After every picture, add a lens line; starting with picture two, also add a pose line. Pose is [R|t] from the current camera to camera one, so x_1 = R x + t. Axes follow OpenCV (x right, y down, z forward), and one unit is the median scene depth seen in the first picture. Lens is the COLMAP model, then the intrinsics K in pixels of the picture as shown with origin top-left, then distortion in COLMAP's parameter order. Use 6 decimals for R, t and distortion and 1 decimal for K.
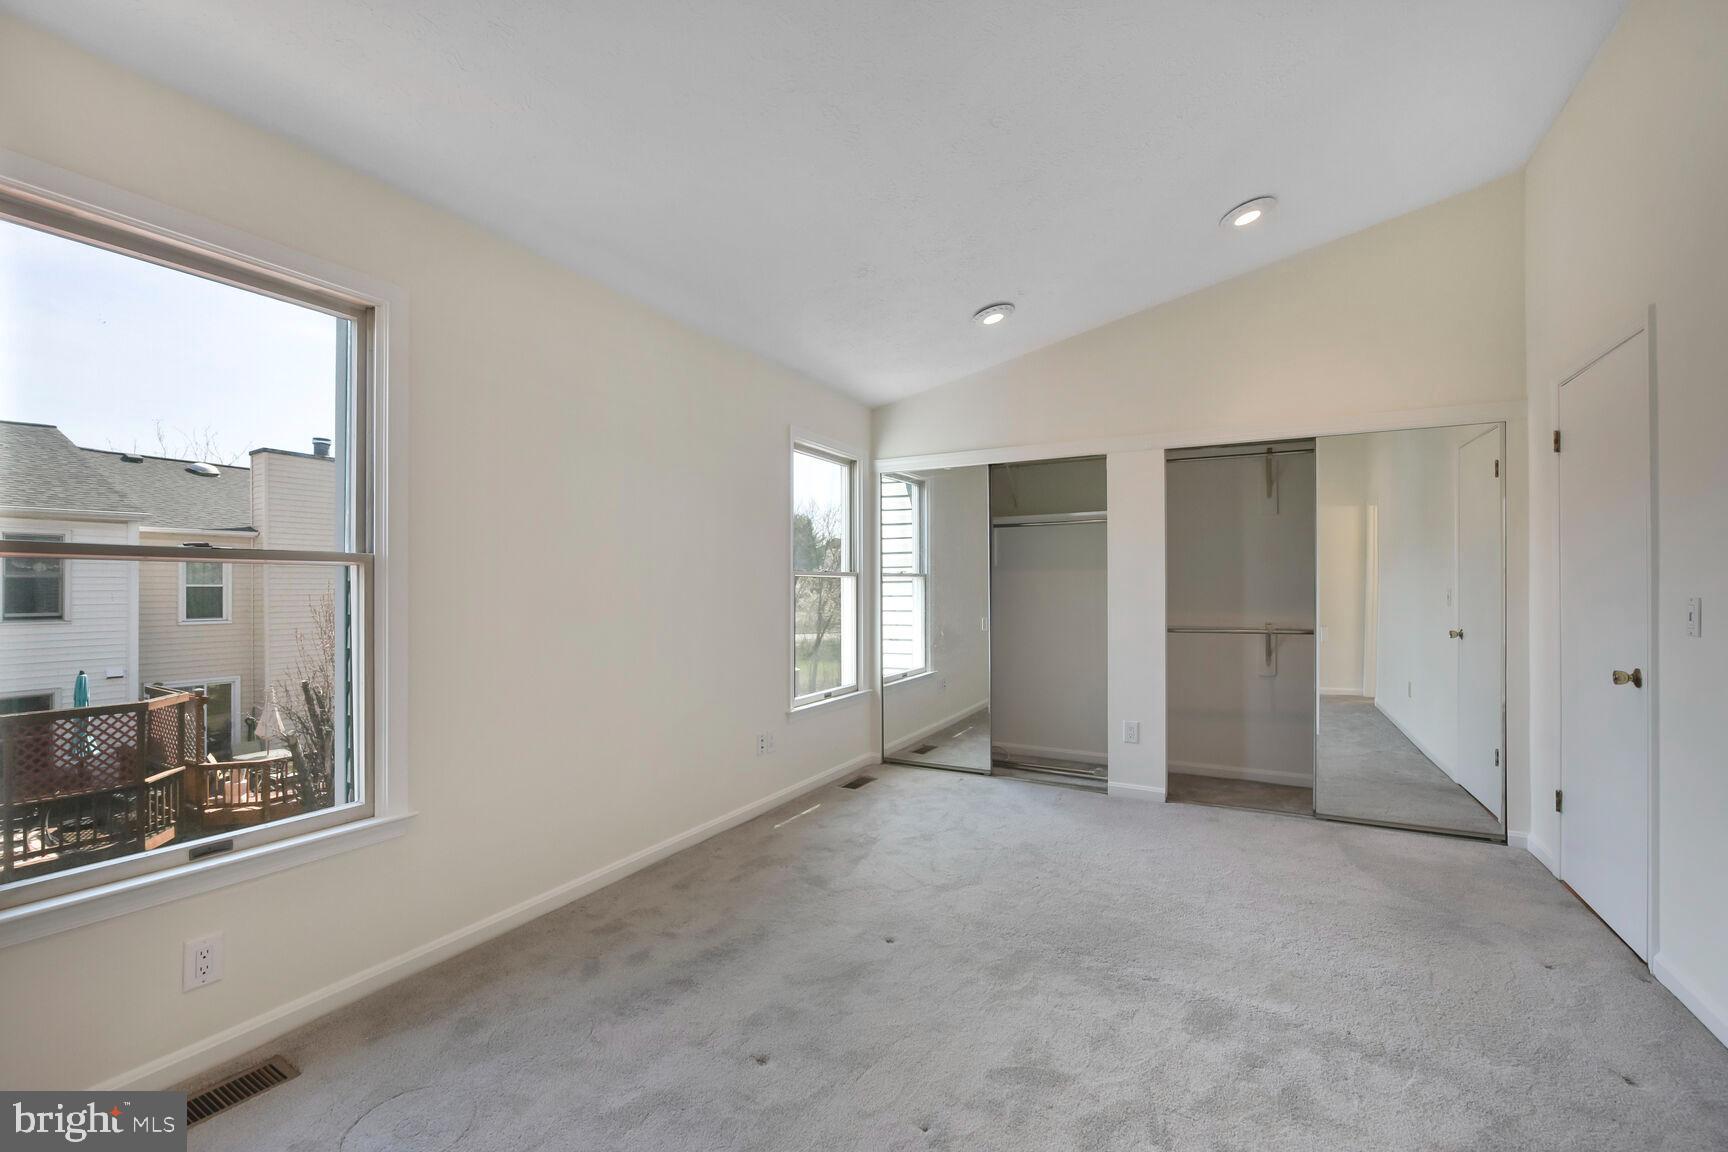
lens RADIAL K [[750.8, 0, 856.4], [0, 750.8, 581.6], [0, 0, 1]] dist [-0.010734, 0.000139]
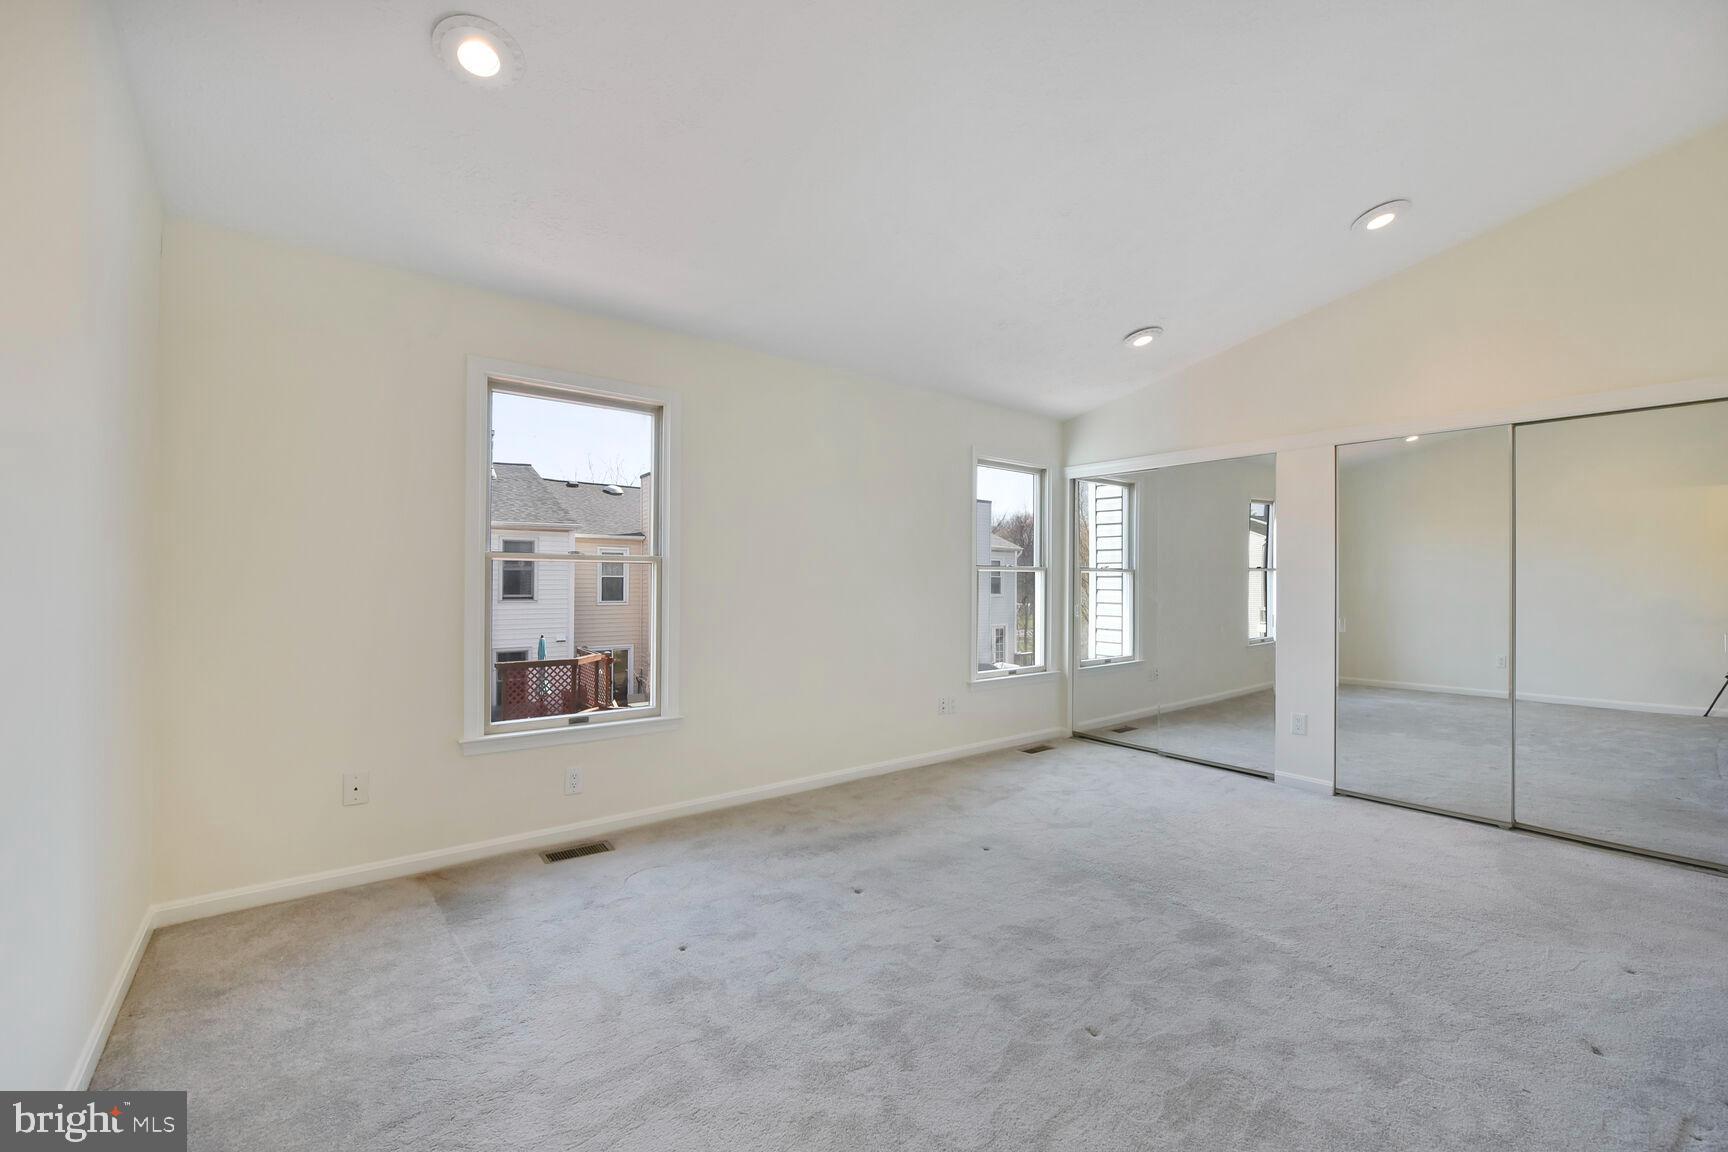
lens RADIAL K [[750.8, 0, 846.3], [0, 750.8, 570.9], [0, 0, 1]] dist [-0.010734, 0.000139]
pose [[0.909480, 0.002643, -0.415740, 0.239065], [-0.005367, 0.999971, -0.005386, 0.001031], [0.415714, 0.007130, 0.909468, -0.194016]]
